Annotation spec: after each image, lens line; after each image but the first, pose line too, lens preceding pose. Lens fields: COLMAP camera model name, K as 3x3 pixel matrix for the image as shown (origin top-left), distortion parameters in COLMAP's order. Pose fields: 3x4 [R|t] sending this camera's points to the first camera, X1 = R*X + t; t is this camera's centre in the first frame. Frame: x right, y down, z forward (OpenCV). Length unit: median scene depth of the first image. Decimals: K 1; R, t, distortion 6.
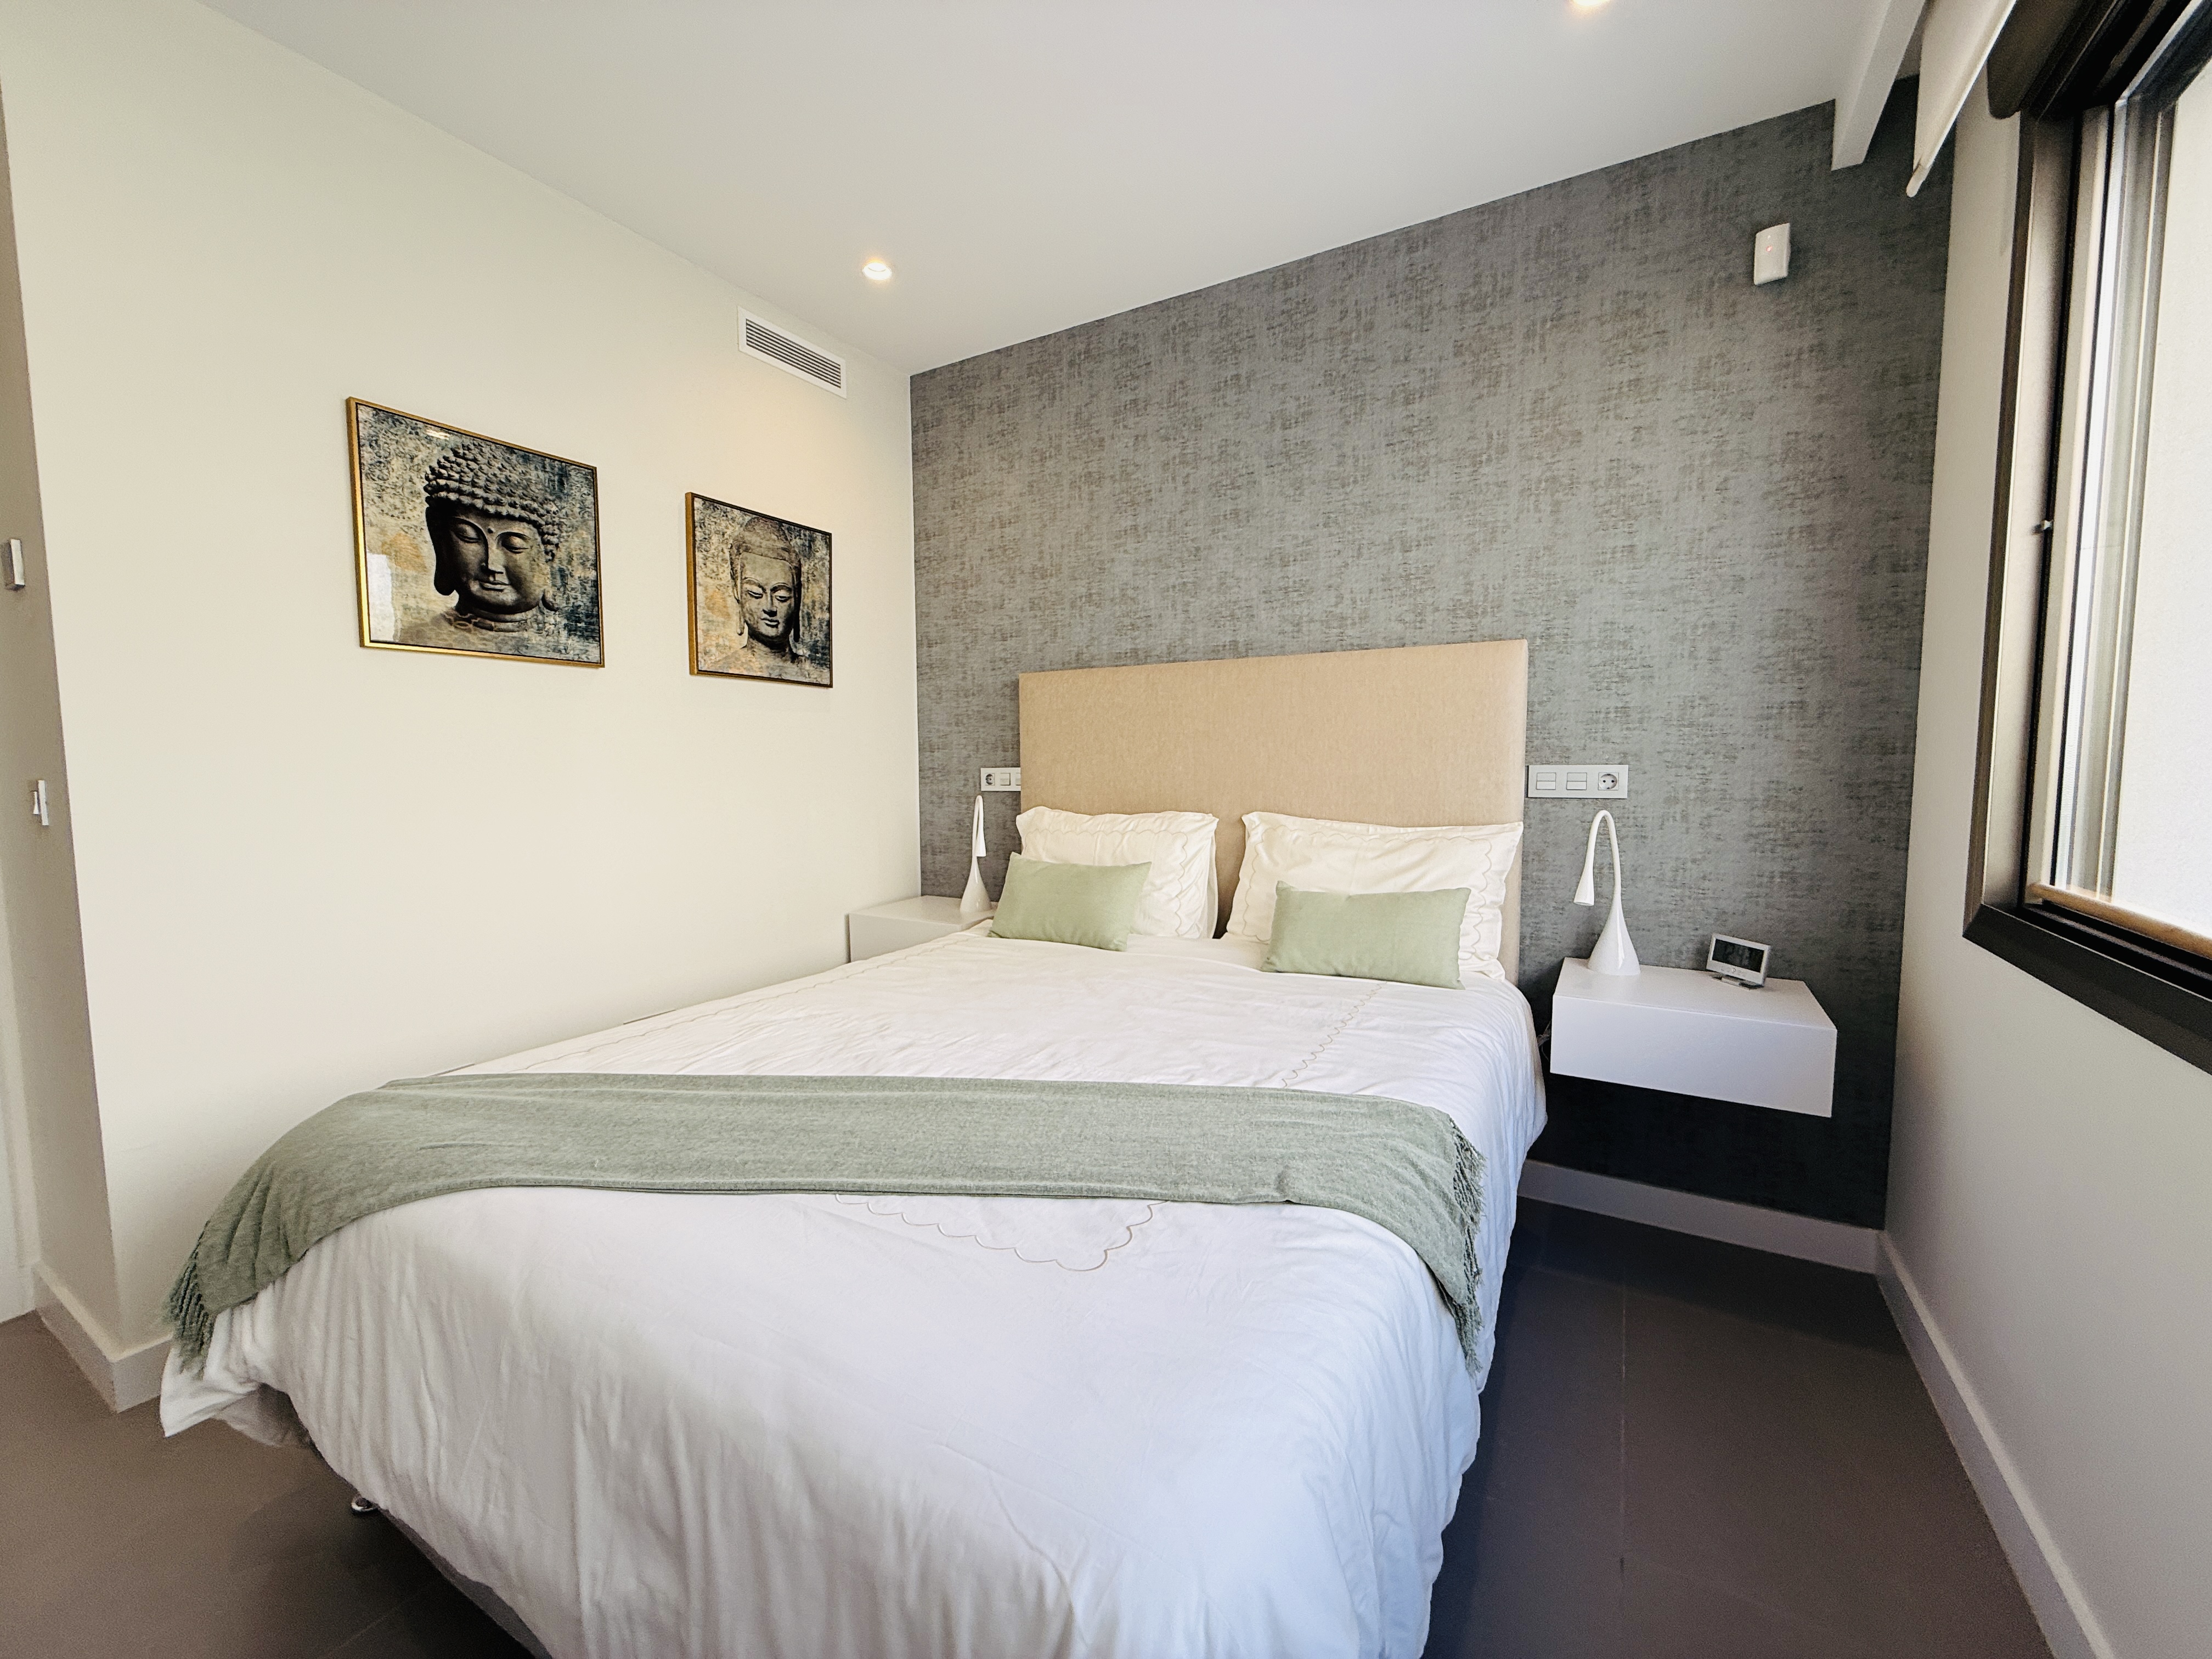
lens RADIAL K [[877.0, 0, 1107.7], [0, 877.0, 824.7], [0, 0, 1]] dist [0.001960, -0.000207]
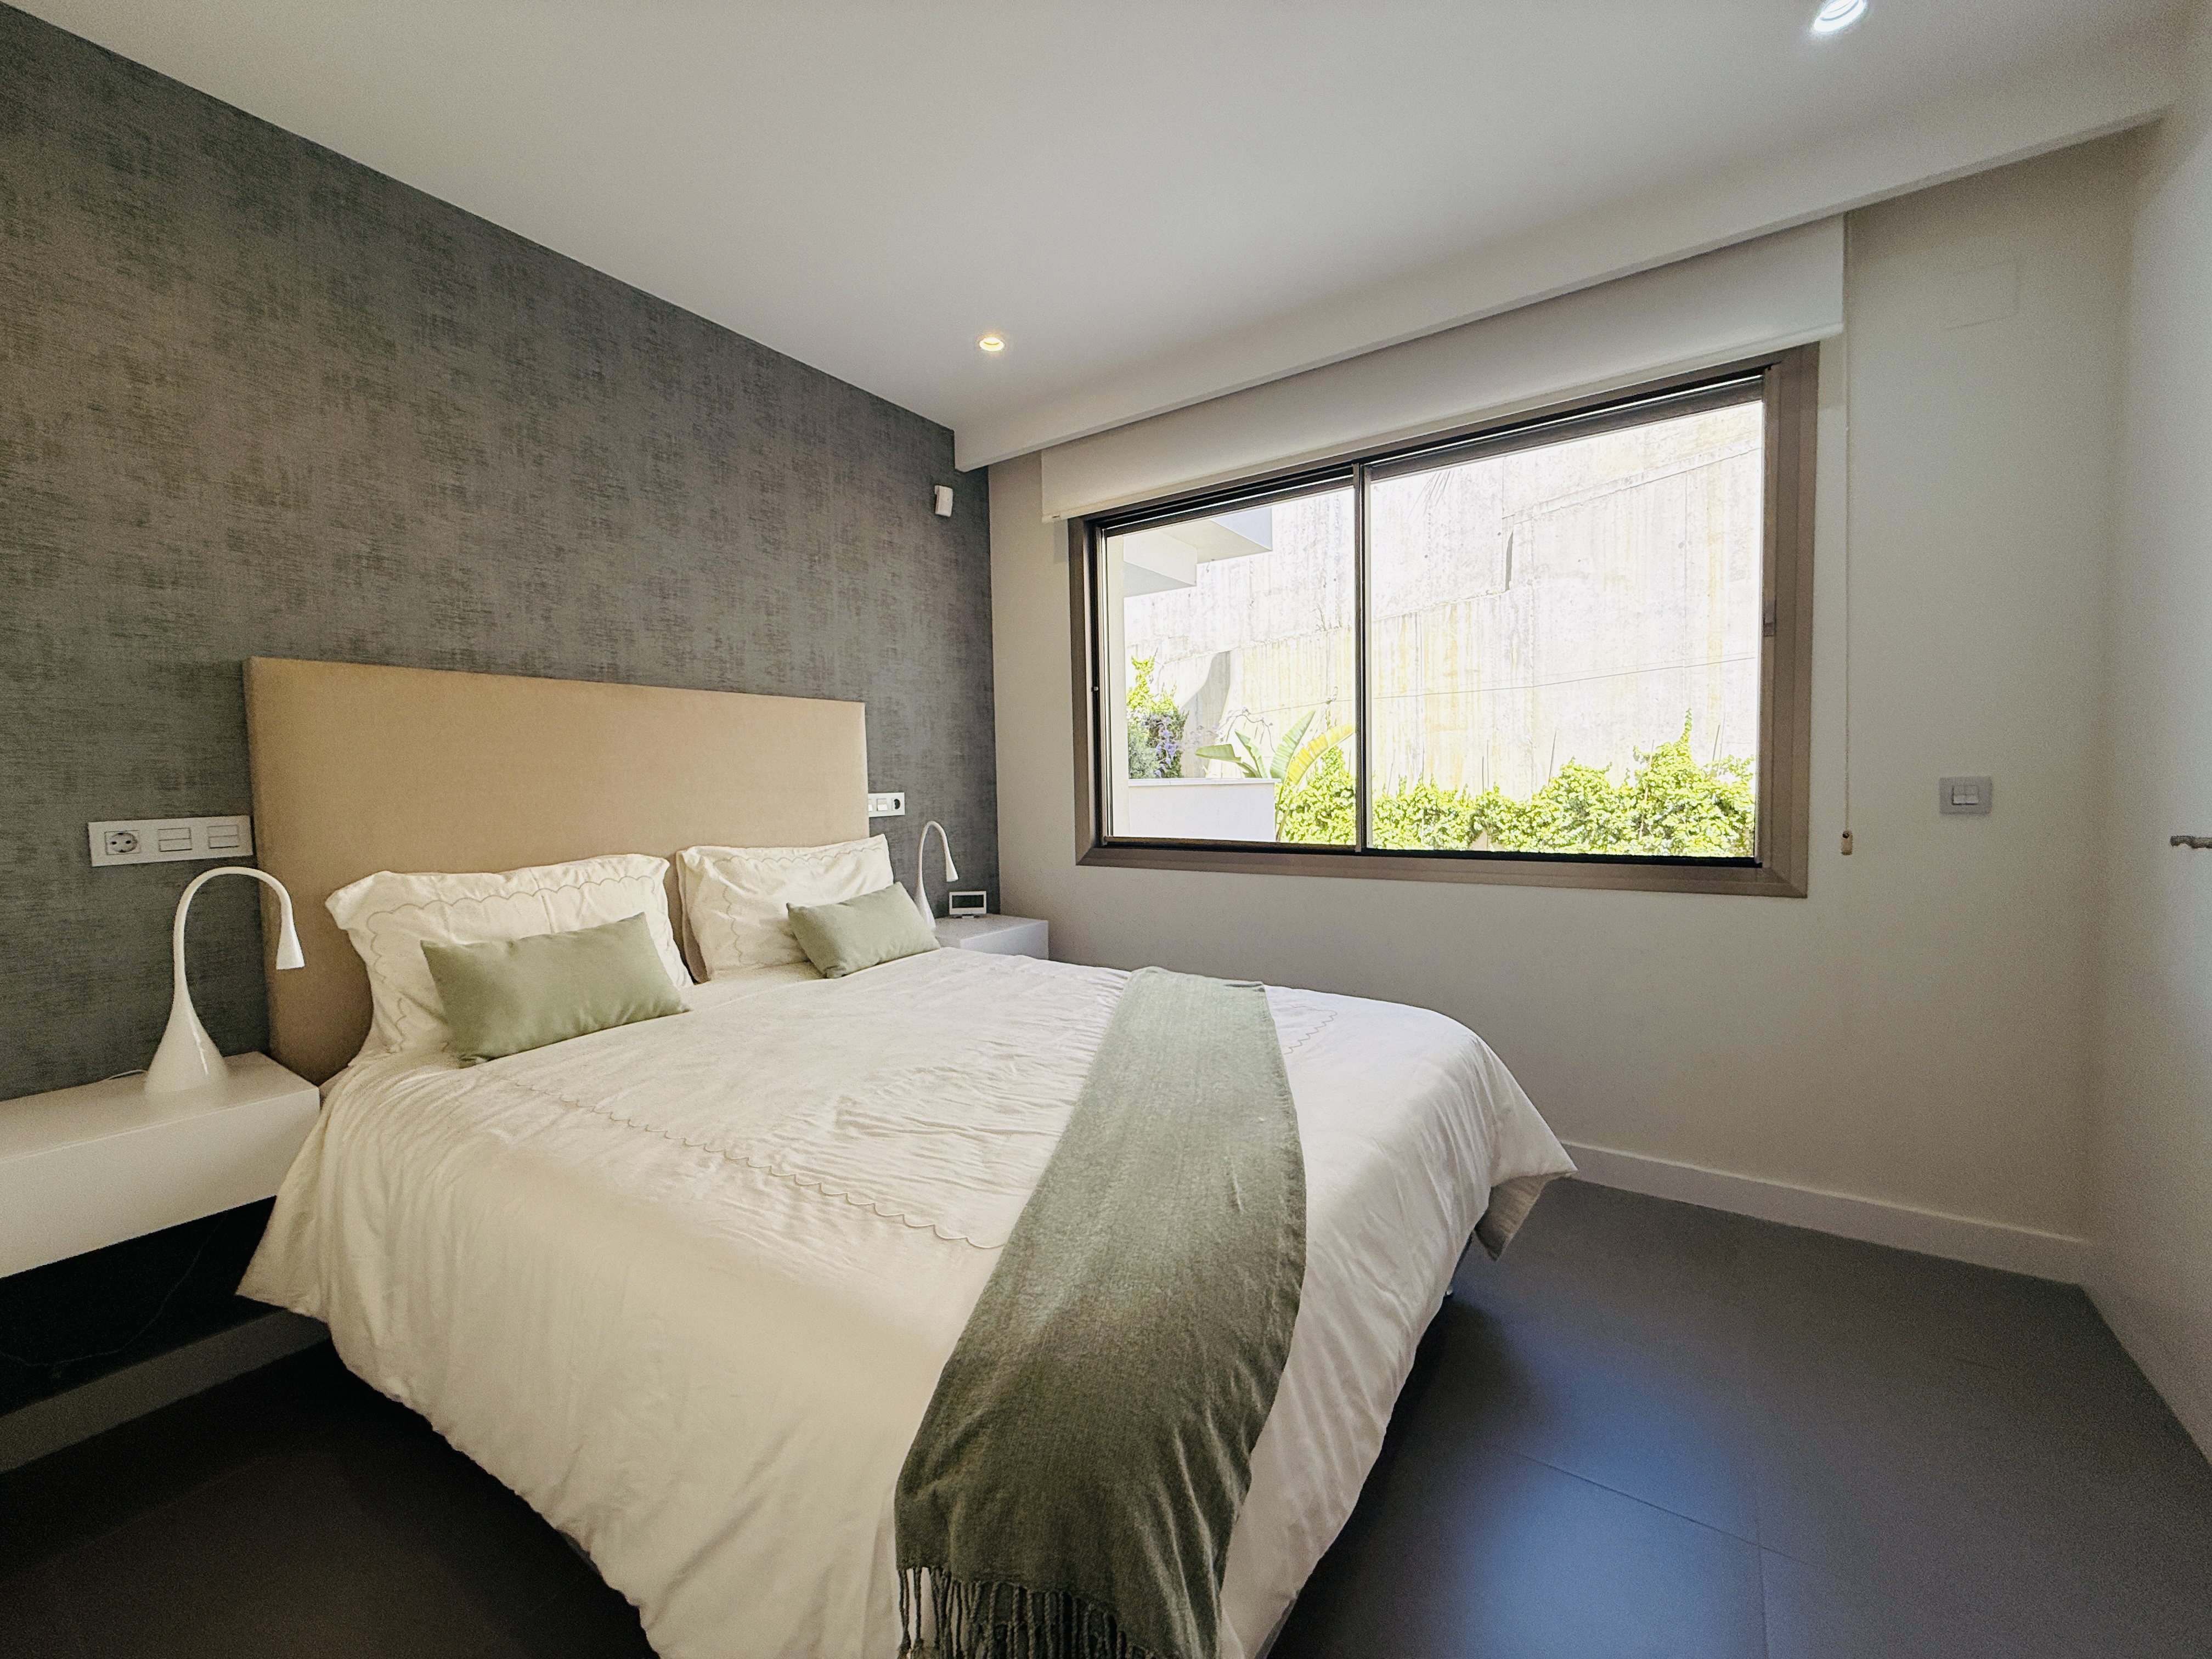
lens RADIAL K [[877.0, 0, 1107.7], [0, 877.0, 824.7], [0, 0, 1]] dist [0.001960, -0.000207]
pose [[0.071783, -0.045248, 0.996393, -0.751981], [0.094573, 0.994779, 0.038361, -0.032107], [-0.992927, 0.091478, 0.075687, 0.454866]]
